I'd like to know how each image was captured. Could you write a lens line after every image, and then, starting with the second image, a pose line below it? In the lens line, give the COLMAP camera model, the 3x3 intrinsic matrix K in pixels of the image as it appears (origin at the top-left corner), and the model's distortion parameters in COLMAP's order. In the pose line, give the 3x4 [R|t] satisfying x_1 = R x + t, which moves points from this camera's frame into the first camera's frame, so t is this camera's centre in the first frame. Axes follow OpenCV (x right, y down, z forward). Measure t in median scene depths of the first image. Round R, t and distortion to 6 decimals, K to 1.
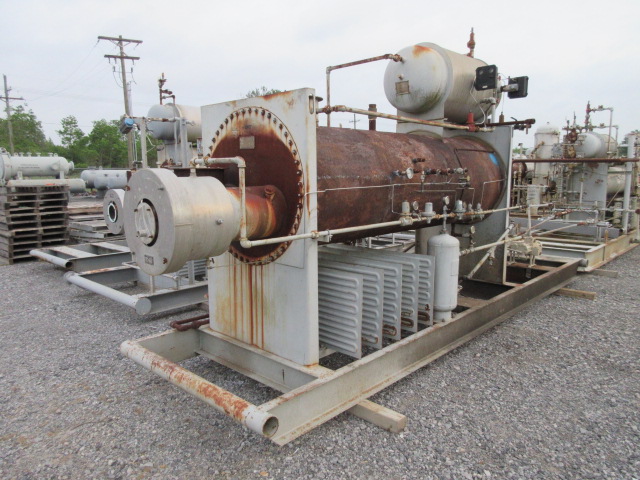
lens RADIAL K [[473.7, 0, 320.0], [0, 473.7, 240.0], [0, 0, 1]] dist [0.006650, 0.003199]
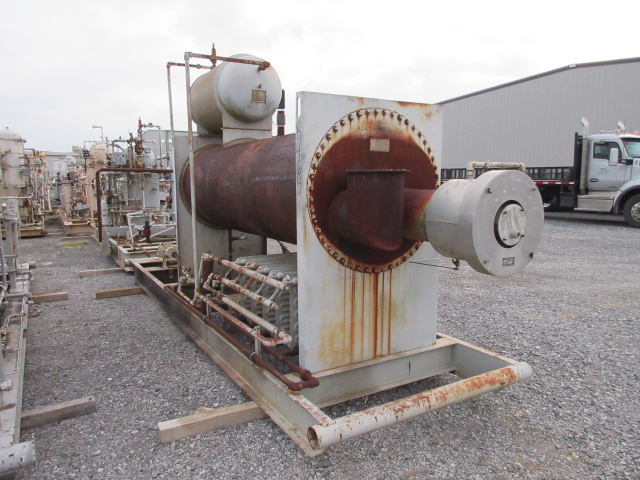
lens RADIAL K [[473.7, 0, 320.0], [0, 473.7, 240.0], [0, 0, 1]] dist [0.006650, 0.003199]
pose [[0.274700, -0.117154, 0.954366, -1.124835], [0.139820, 0.986867, 0.080899, -0.110877], [-0.951310, 0.111217, 0.287472, 0.862390]]
